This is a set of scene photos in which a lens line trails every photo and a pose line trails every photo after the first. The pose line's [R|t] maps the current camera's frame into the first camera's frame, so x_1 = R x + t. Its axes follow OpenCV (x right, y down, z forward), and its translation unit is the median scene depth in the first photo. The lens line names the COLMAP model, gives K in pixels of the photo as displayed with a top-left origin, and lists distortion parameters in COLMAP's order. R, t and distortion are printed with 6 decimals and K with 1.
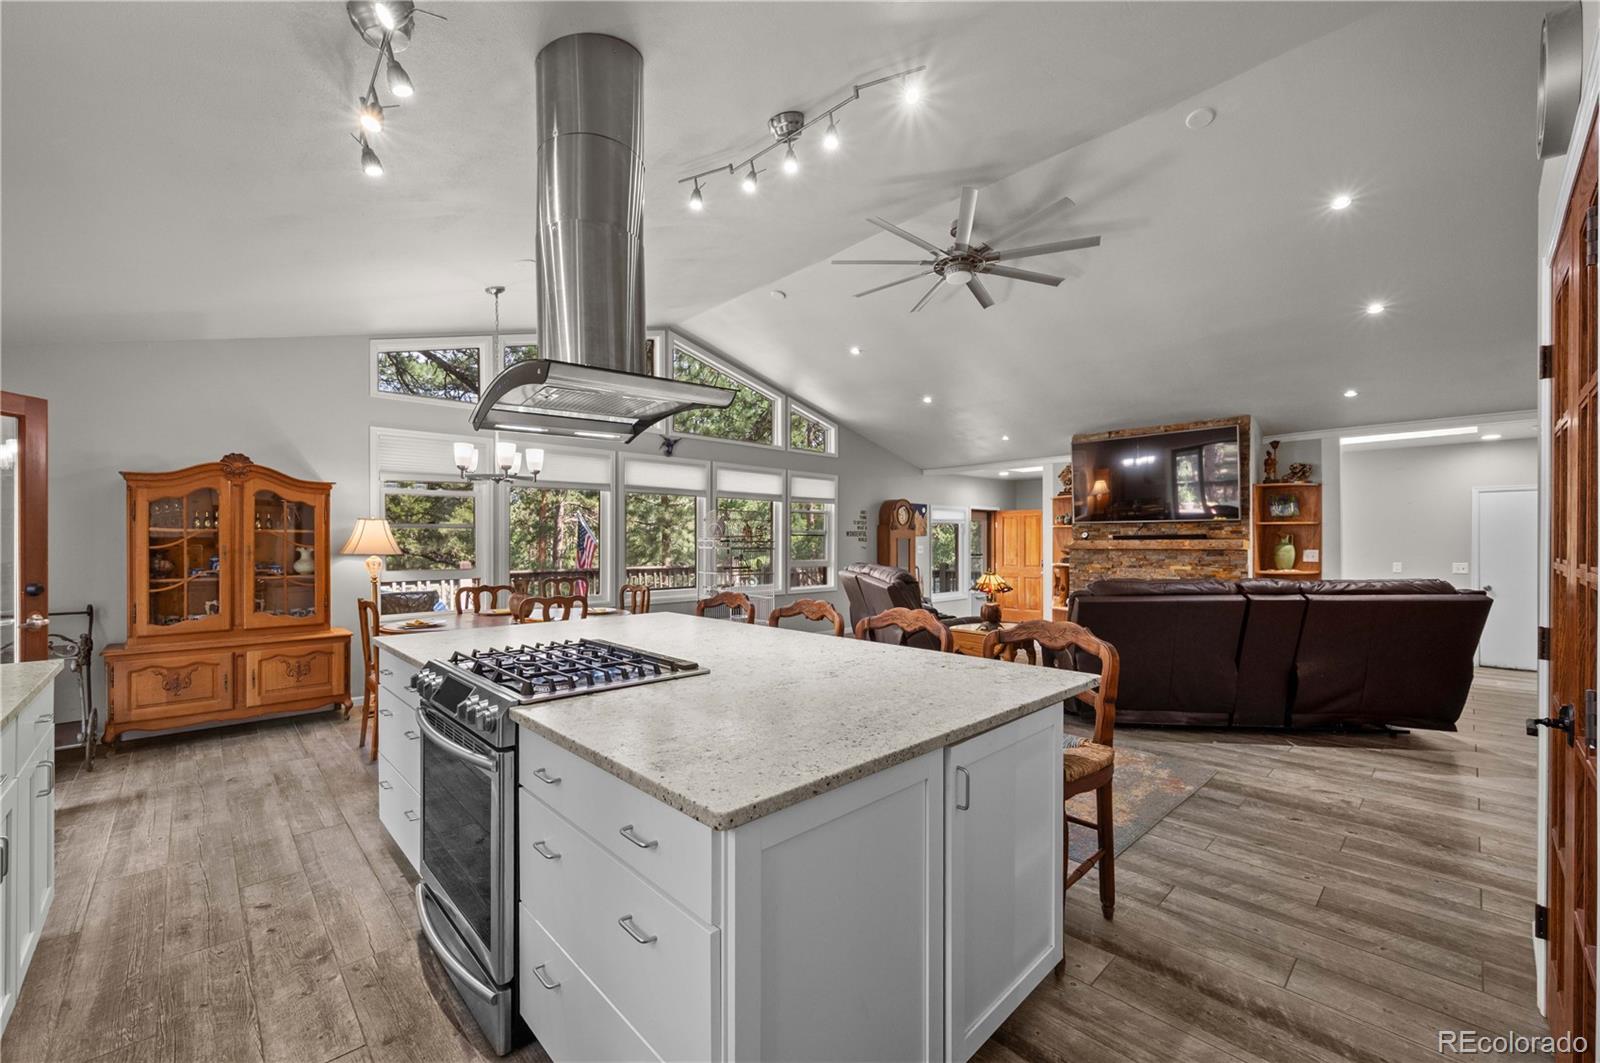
lens RADIAL K [[635.4, 0, 803.6], [0, 635.4, 543.0], [0, 0, 1]] dist [0.000642, -0.001336]
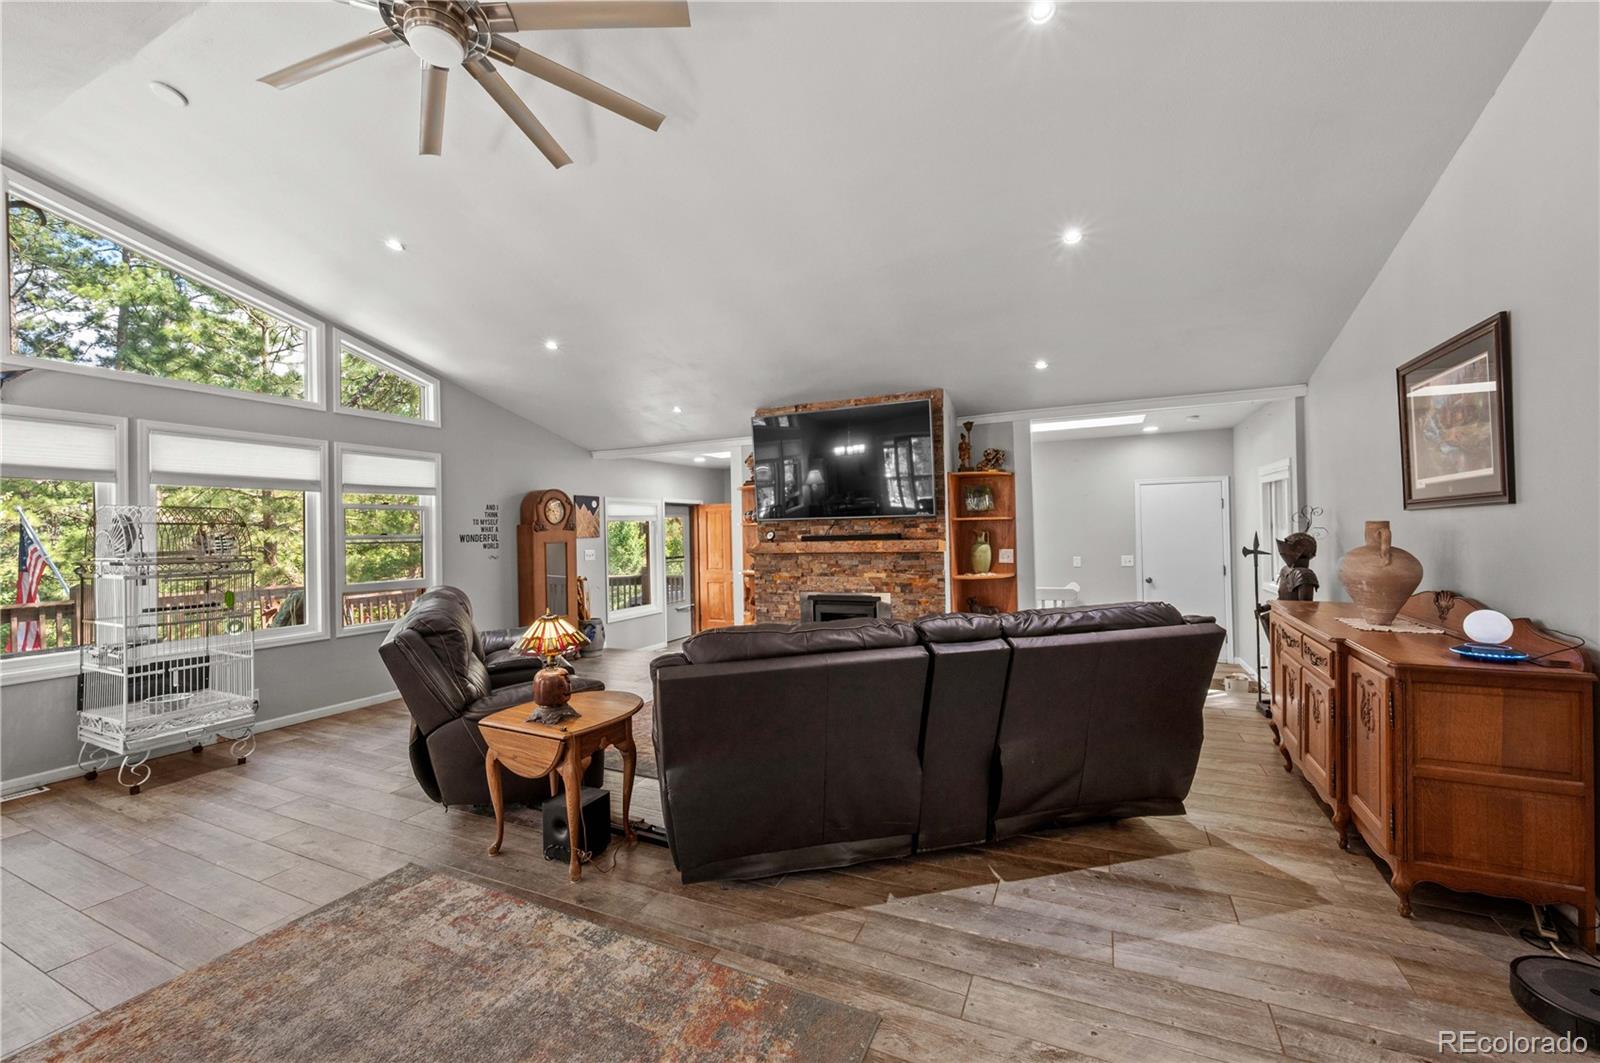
lens RADIAL K [[635.4, 0, 813.1], [0, 635.4, 529.2], [0, 0, 1]] dist [0.000642, -0.001336]
pose [[0.925193, -0.017630, 0.379086, 0.220193], [0.021771, 0.999741, -0.006639, -0.016039], [-0.378871, 0.014395, 0.925338, 0.288406]]
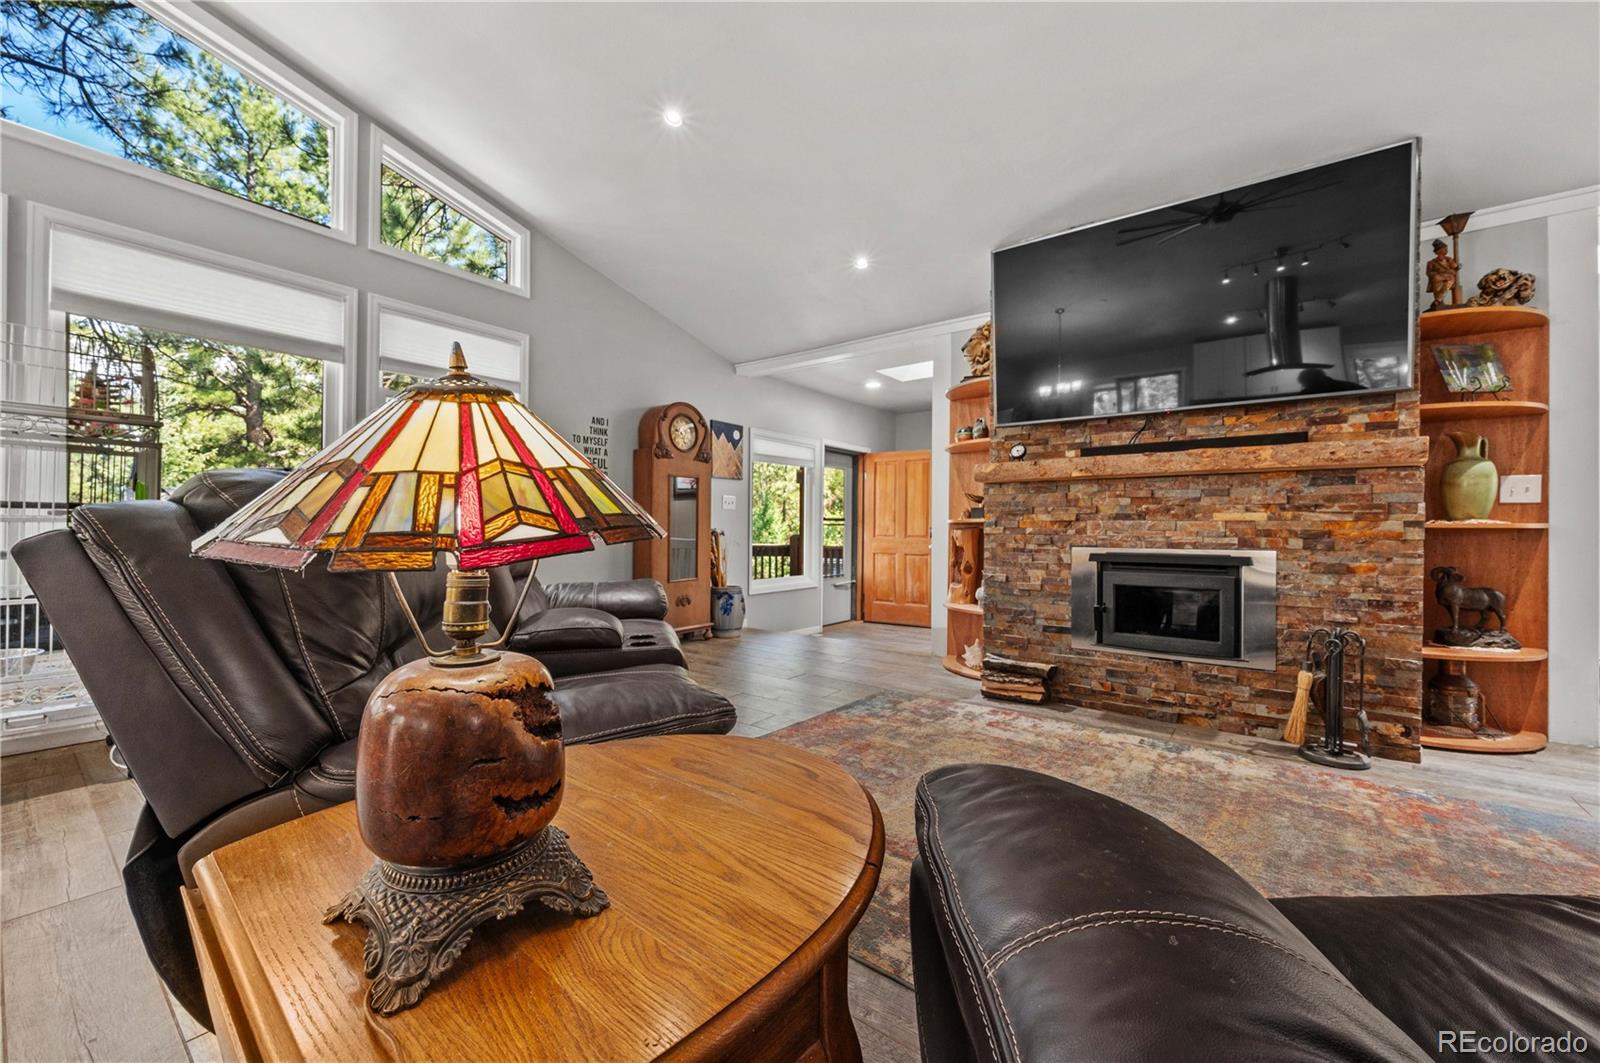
lens RADIAL K [[635.4, 0, 822.1], [0, 635.4, 535.9], [0, 0, 1]] dist [0.000642, -0.001336]
pose [[0.982579, 0.008004, 0.185672, 0.246848], [-0.010095, 0.999896, 0.010319, 0.051376], [-0.185570, -0.012014, 0.982558, 0.648018]]
